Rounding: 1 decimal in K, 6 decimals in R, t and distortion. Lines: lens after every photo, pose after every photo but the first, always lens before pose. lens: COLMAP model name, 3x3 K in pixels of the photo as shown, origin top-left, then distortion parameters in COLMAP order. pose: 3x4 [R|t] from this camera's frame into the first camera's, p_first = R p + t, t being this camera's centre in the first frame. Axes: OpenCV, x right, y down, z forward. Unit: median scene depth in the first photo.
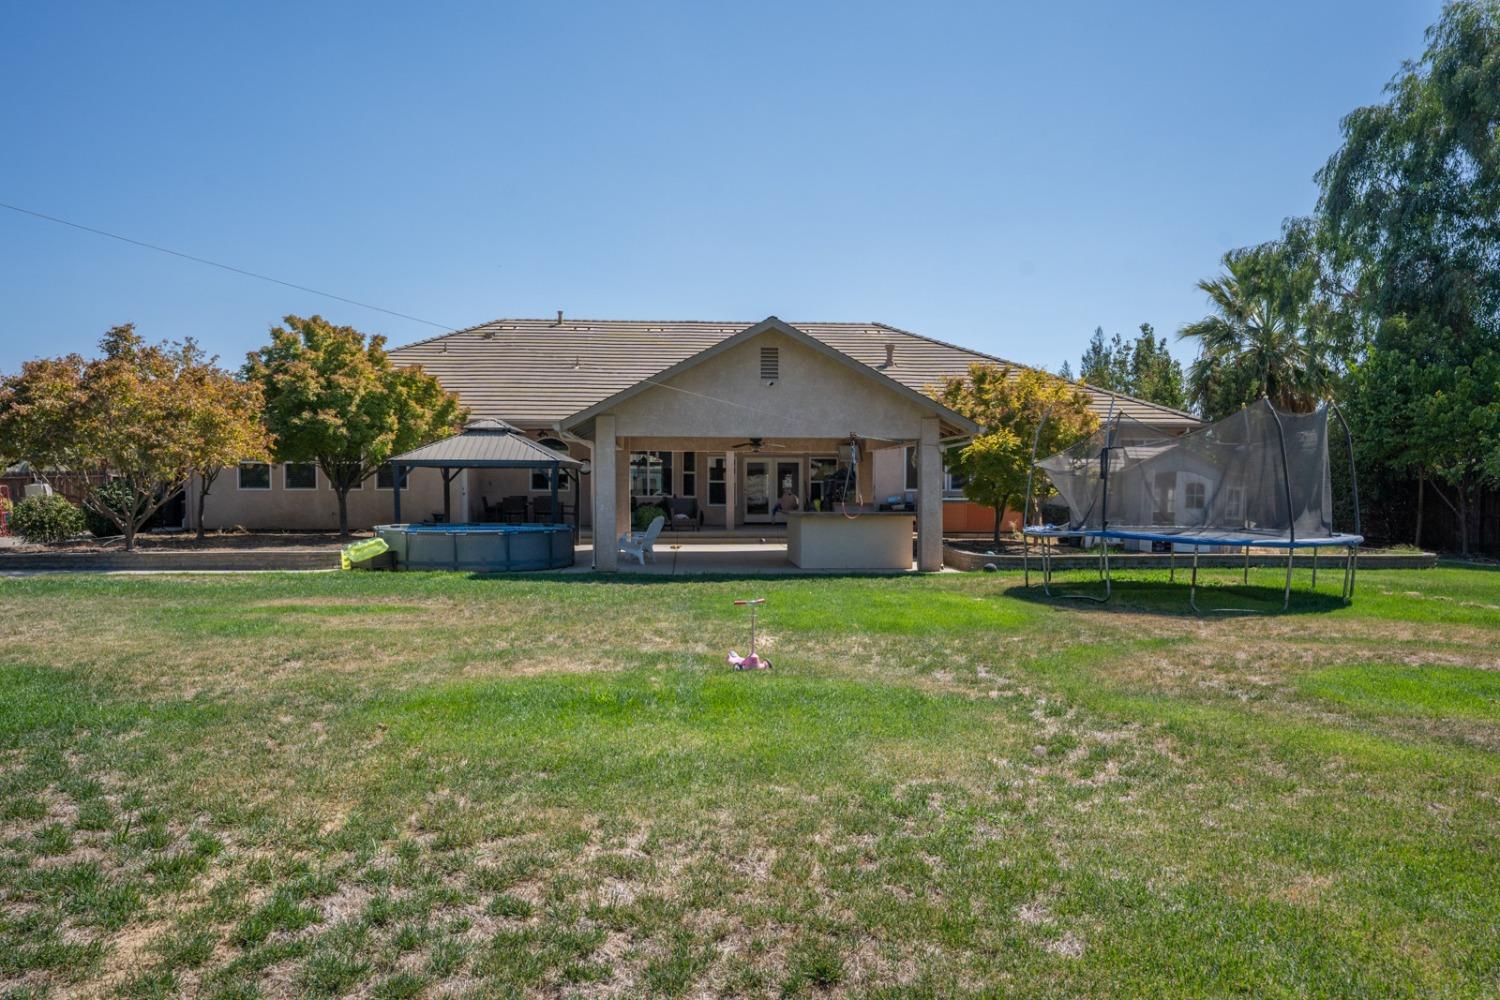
lens RADIAL K [[1087.7, 0, 745.9], [0, 1087.7, 497.9], [0, 0, 1]] dist [0.044610, 0.000109]
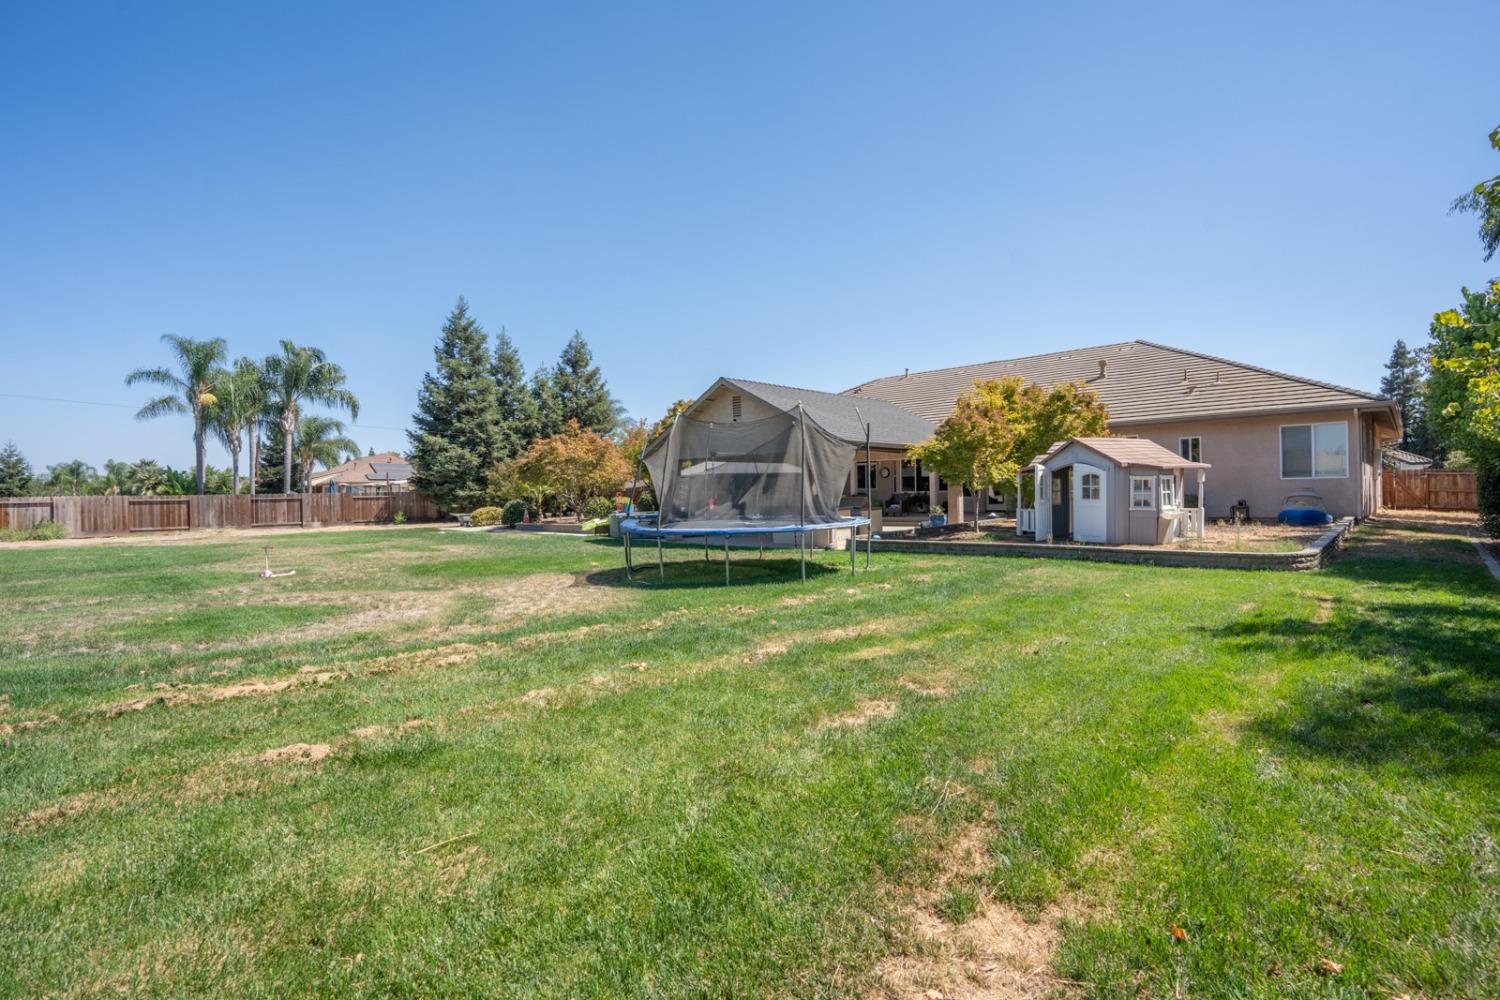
lens RADIAL K [[725.7, 0, 749.5], [0, 725.7, 504.0], [0, 0, 1]] dist [-0.049806, 0.015951]
pose [[0.663474, -0.005073, -0.748182, 0.750368], [0.016040, 0.999844, 0.007445, 0.004741], [0.748028, -0.016941, 0.663451, 0.319961]]
